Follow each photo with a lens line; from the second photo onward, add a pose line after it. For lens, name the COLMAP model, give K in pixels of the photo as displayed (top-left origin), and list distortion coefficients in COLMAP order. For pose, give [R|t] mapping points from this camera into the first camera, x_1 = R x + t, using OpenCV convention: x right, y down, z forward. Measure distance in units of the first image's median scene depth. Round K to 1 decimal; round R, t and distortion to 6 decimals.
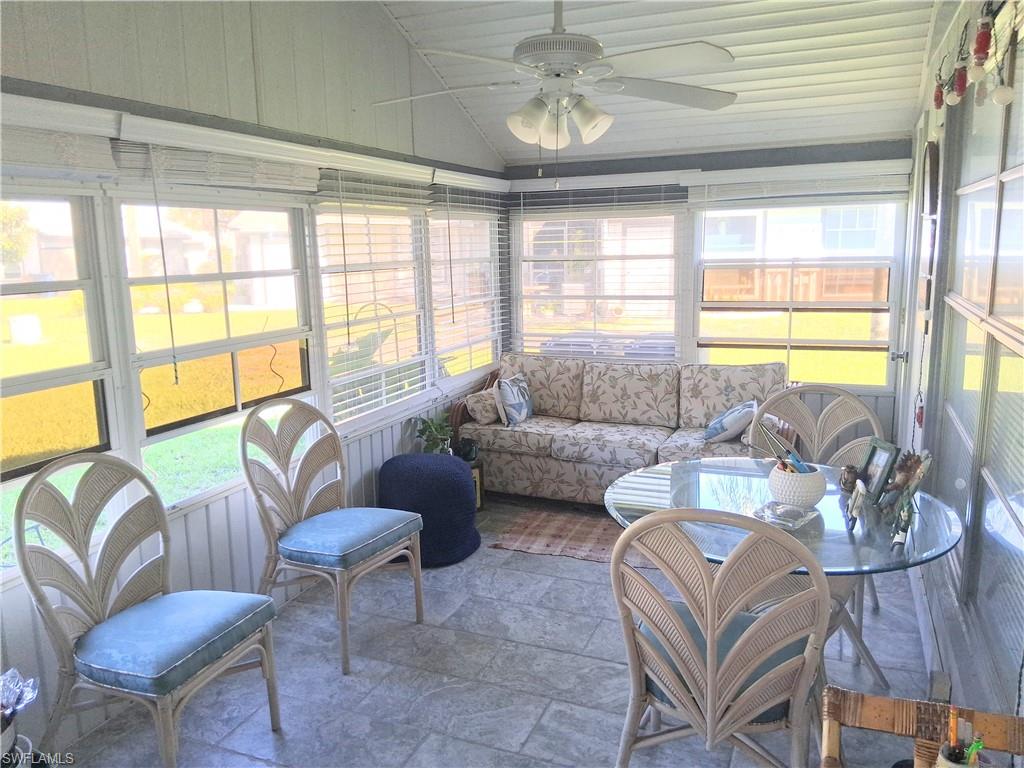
lens RADIAL K [[768.5, 0, 512.0], [0, 768.5, 384.0], [0, 0, 1]] dist [0.106590, -0.158632]
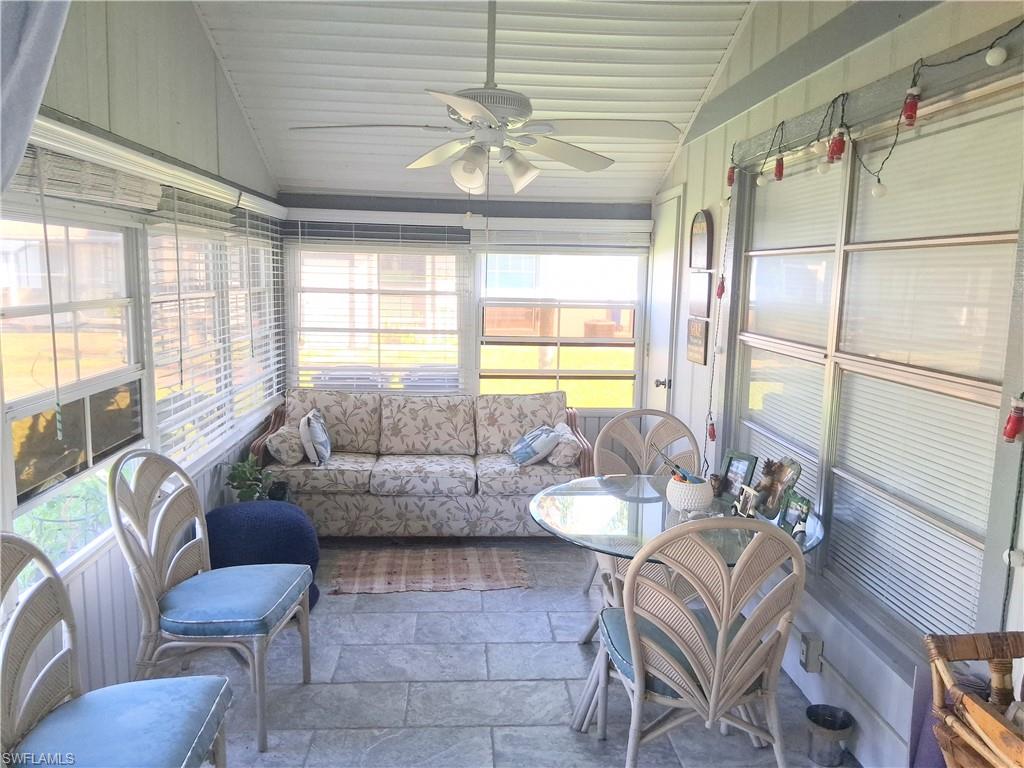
lens RADIAL K [[771.9, 0, 512.0], [0, 771.9, 384.0], [0, 0, 1]] dist [0.155732, -0.266663]
pose [[0.893920, -0.023004, 0.447636, -0.225784], [0.040413, 0.998751, -0.029379, -0.007789], [-0.446401, 0.044353, 0.893733, 0.026659]]
